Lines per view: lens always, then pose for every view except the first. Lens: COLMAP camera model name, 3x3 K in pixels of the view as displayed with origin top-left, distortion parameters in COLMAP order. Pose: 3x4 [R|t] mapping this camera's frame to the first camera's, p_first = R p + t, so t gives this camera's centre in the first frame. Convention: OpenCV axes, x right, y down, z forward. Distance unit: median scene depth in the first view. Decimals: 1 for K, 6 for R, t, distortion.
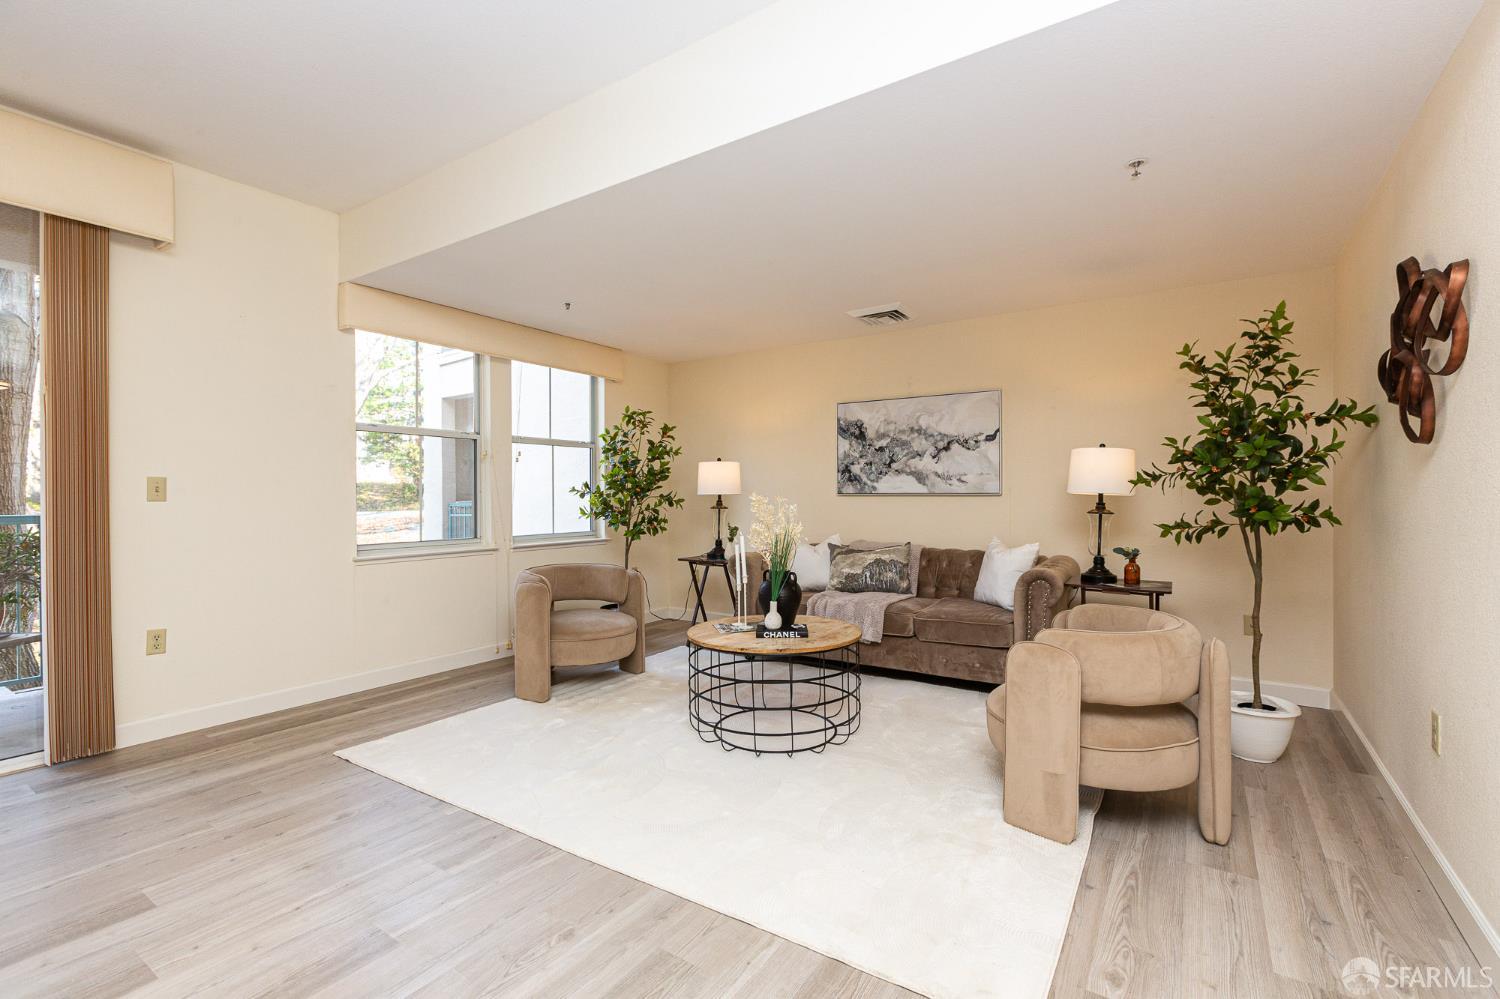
lens RADIAL K [[665.4, 0, 746.6], [0, 665.4, 495.7], [0, 0, 1]] dist [0.001796, -0.000676]
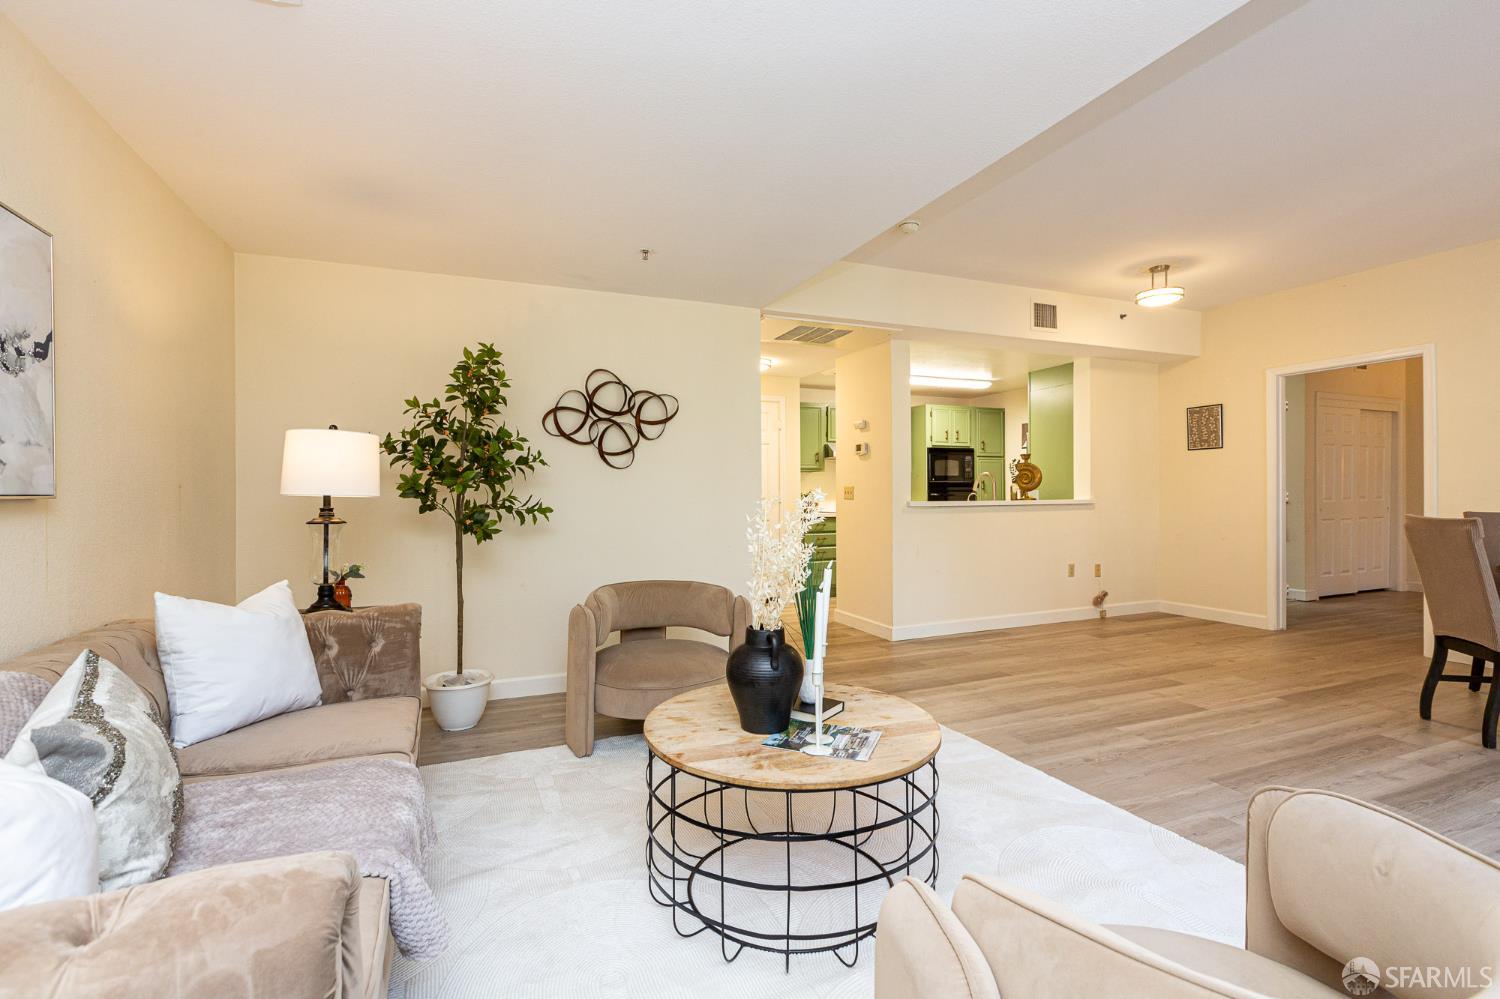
lens RADIAL K [[678.9, 0, 750.1], [0, 678.9, 497.8], [0, 0, 1]] dist [-0.007455, -0.000363]
pose [[-0.836006, 0.003379, 0.548711, -0.191625], [0.008906, 0.999933, 0.007412, -0.001659], [-0.548649, 0.011083, -0.835980, 1.114801]]
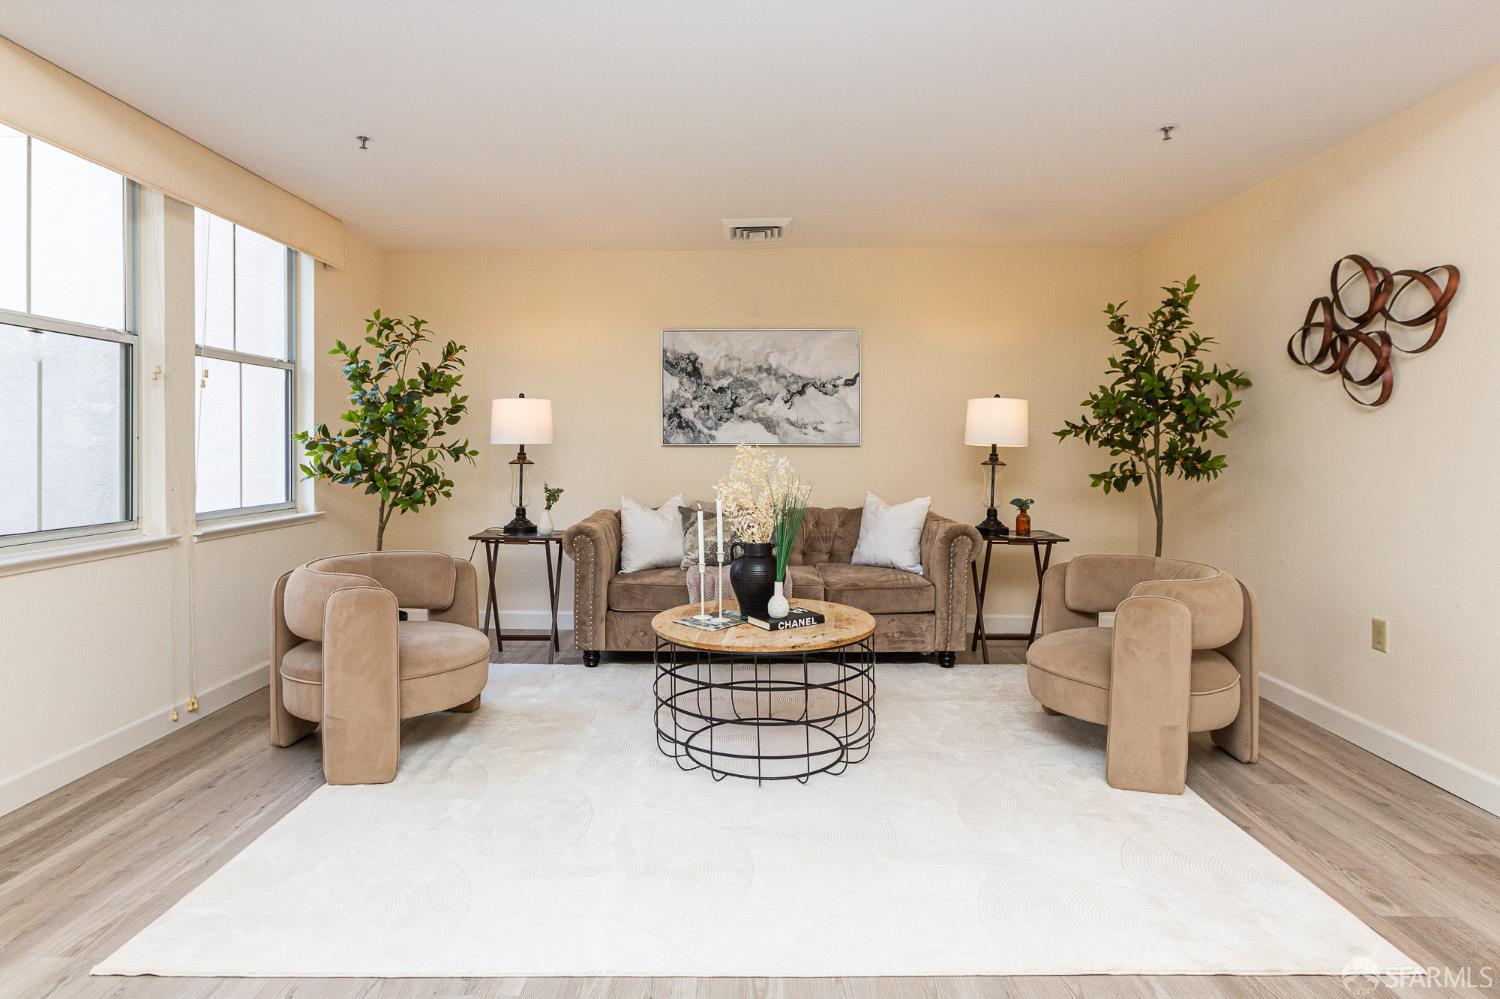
lens RADIAL K [[809.7, 0, 729.6], [0, 809.7, 444.2], [0, 0, 1]] dist [-0.001086, 0.004378]
pose [[0.842019, 0.003406, 0.539438, -0.367906], [-0.002065, 0.999993, -0.003091, 0.000299], [-0.539445, 0.001488, 0.842020, 0.164920]]
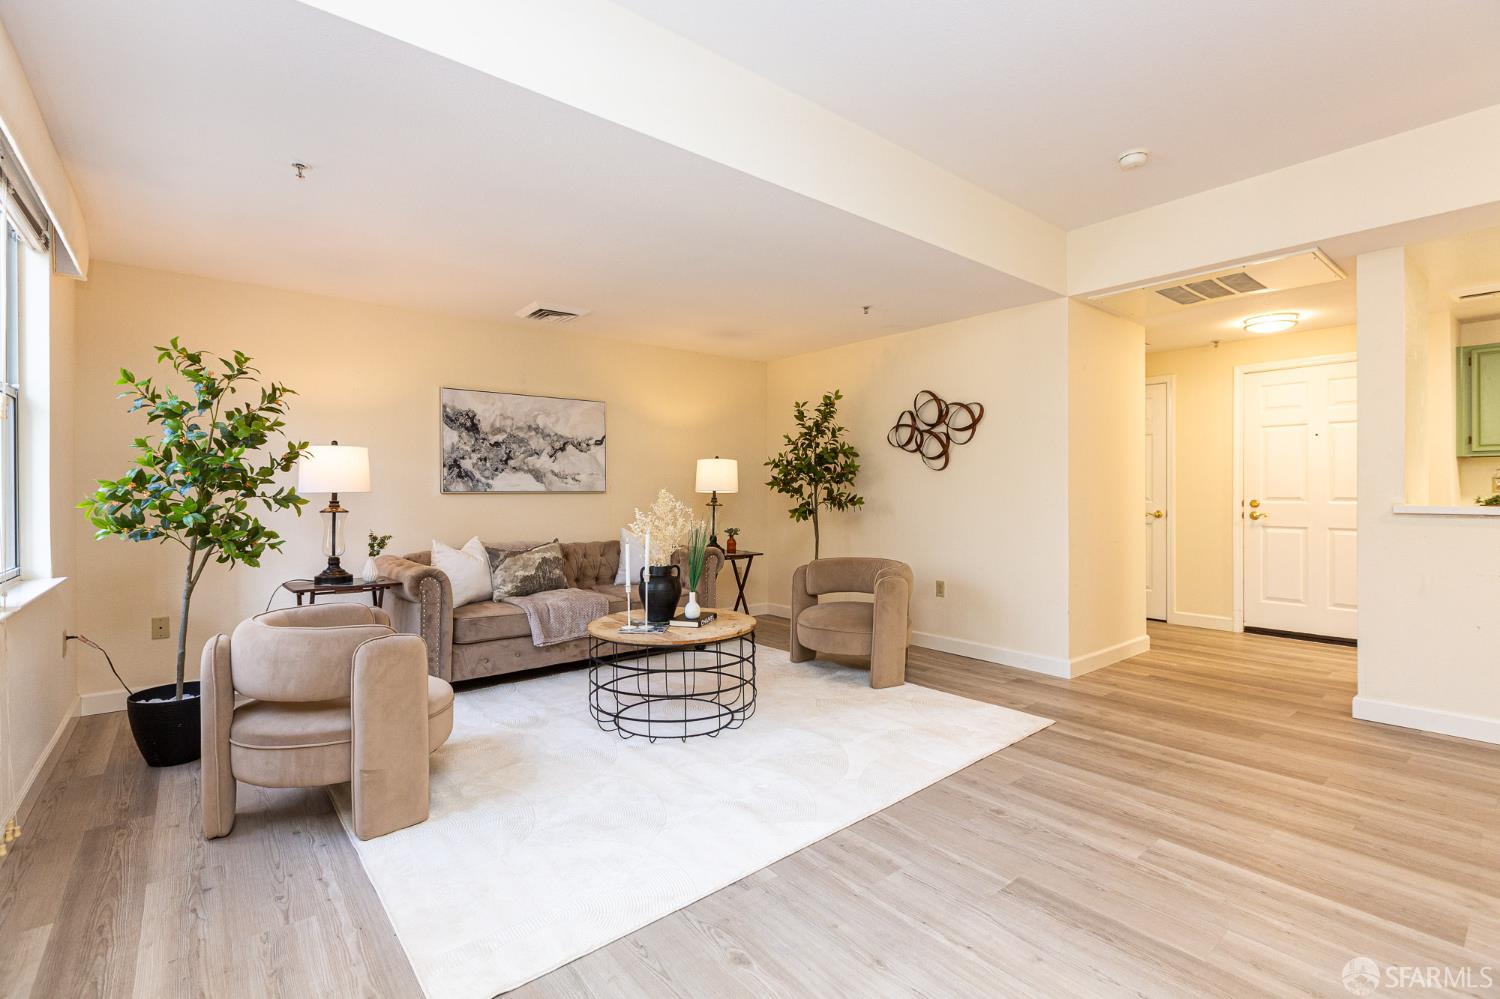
lens RADIAL K [[678.9, 0, 745.0], [0, 678.9, 496.6], [0, 0, 1]] dist [-0.007455, -0.000363]
pose [[0.286965, -0.005467, 0.957925, -0.686956], [0.003866, 0.999982, 0.004549, 0.001117], [-0.957933, 0.002397, 0.286981, 0.430797]]
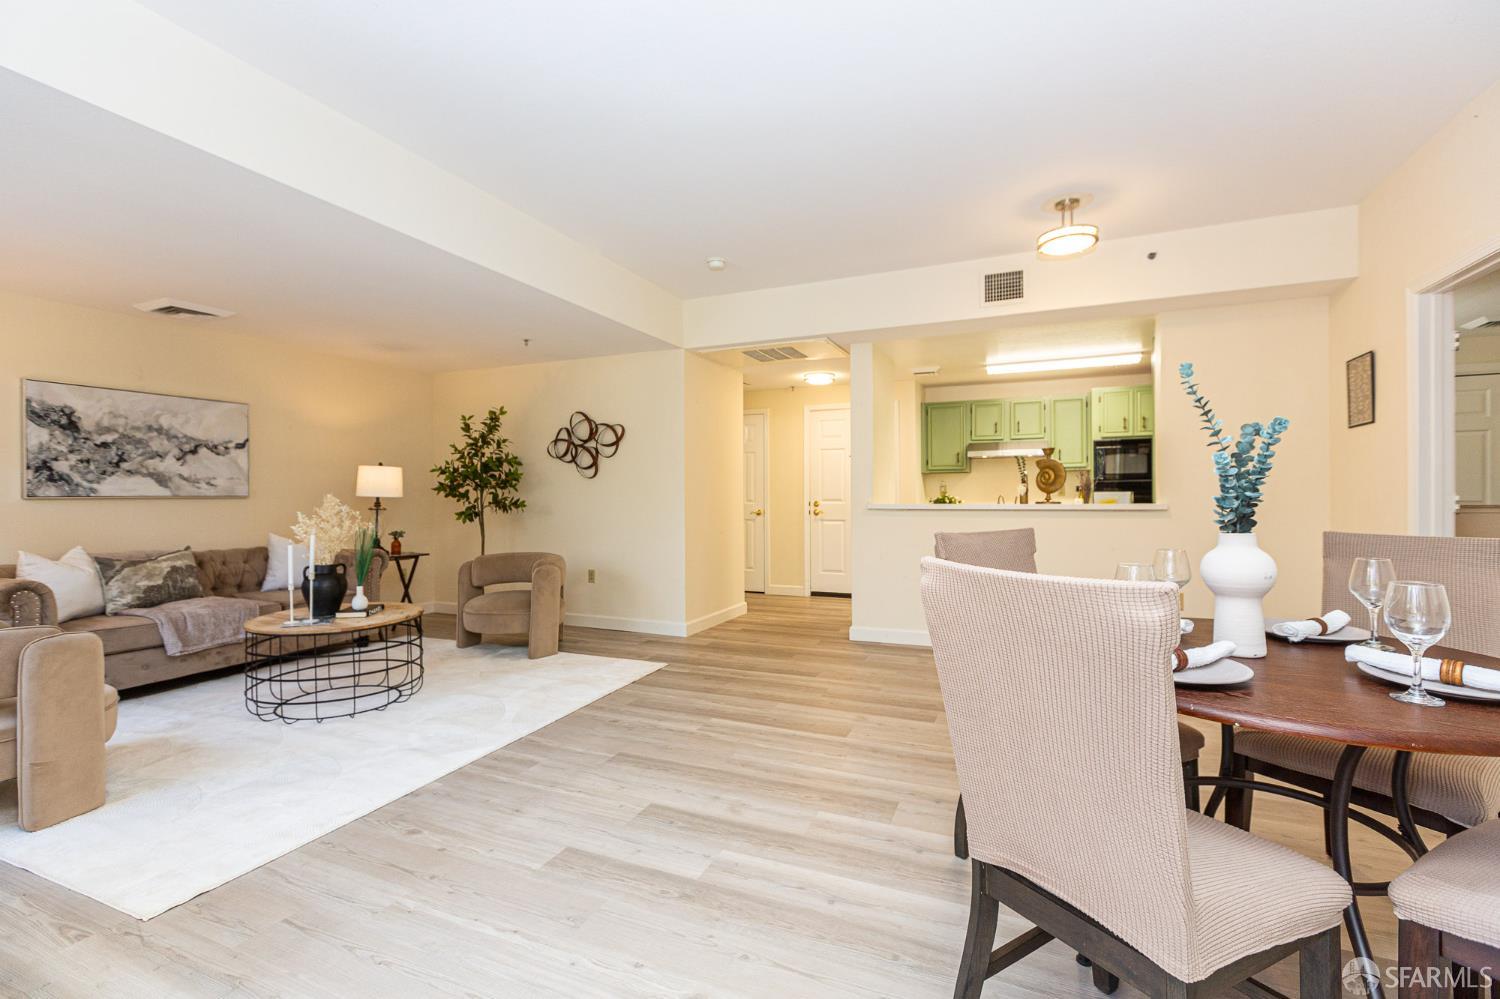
lens RADIAL K [[665.4, 0, 749.8], [0, 665.4, 495.2], [0, 0, 1]] dist [0.001796, -0.000676]
pose [[-0.185012, 0.002759, 0.982732, -0.885446], [0.006907, 0.999975, -0.001507, 0.001926], [-0.982712, 0.006509, -0.185026, 0.379415]]
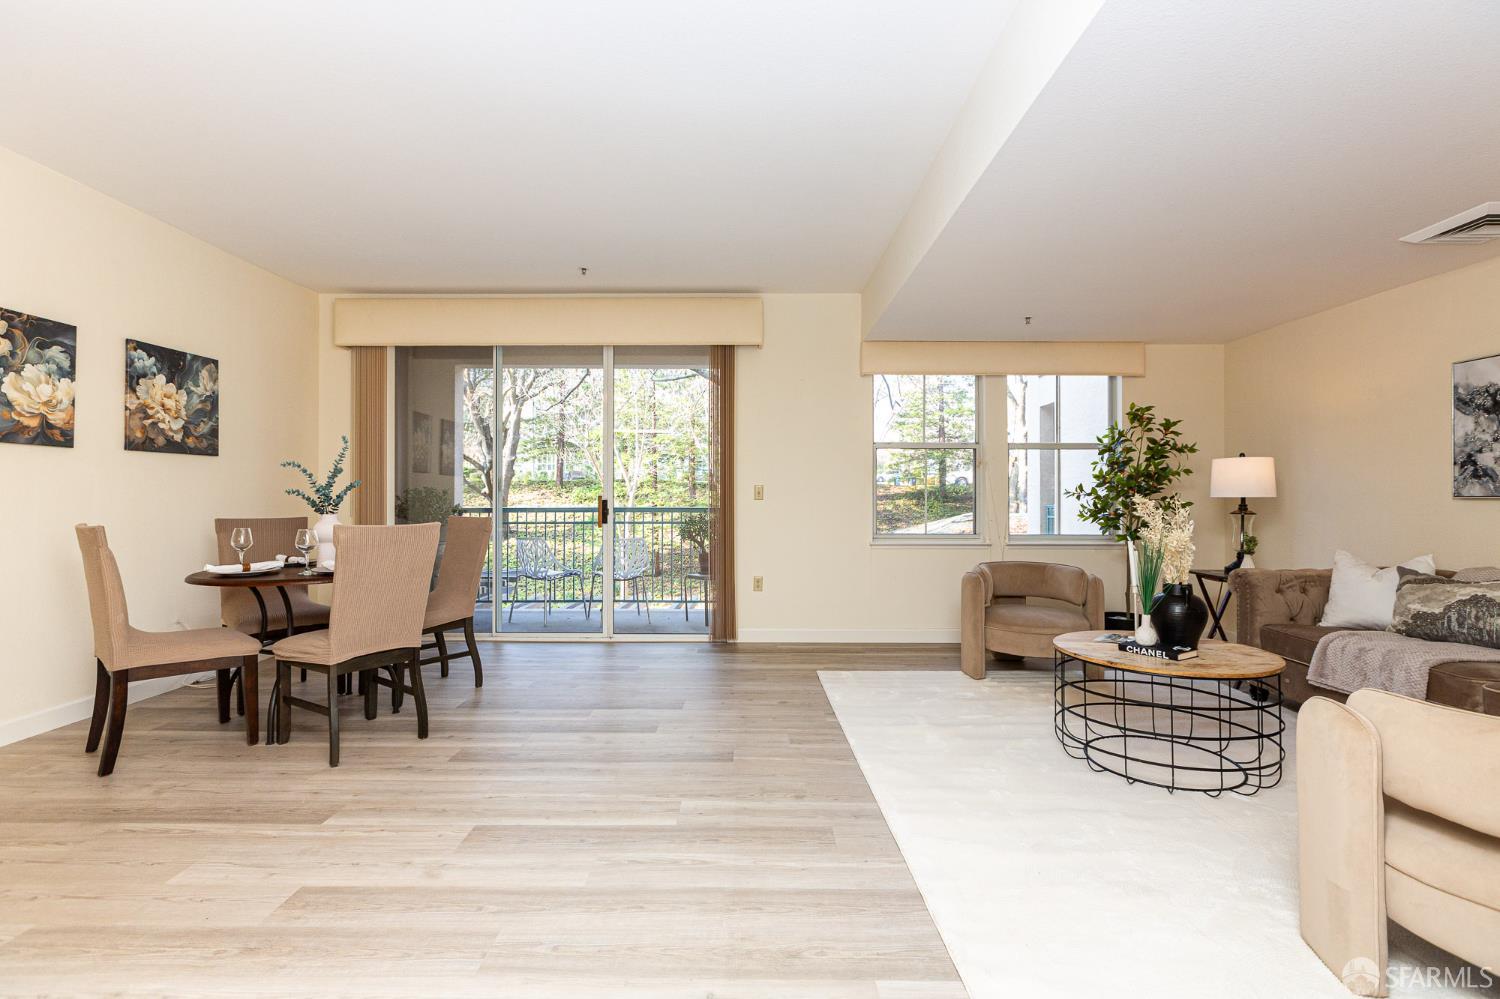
lens RADIAL K [[665.4, 0, 748.8], [0, 665.4, 493.7], [0, 0, 1]] dist [0.001796, -0.000676]
pose [[0.557346, -0.001986, -0.830278, 0.346021], [-0.005119, 0.999970, -0.005828, 0.001862], [0.830264, 0.007498, 0.557319, 0.035276]]
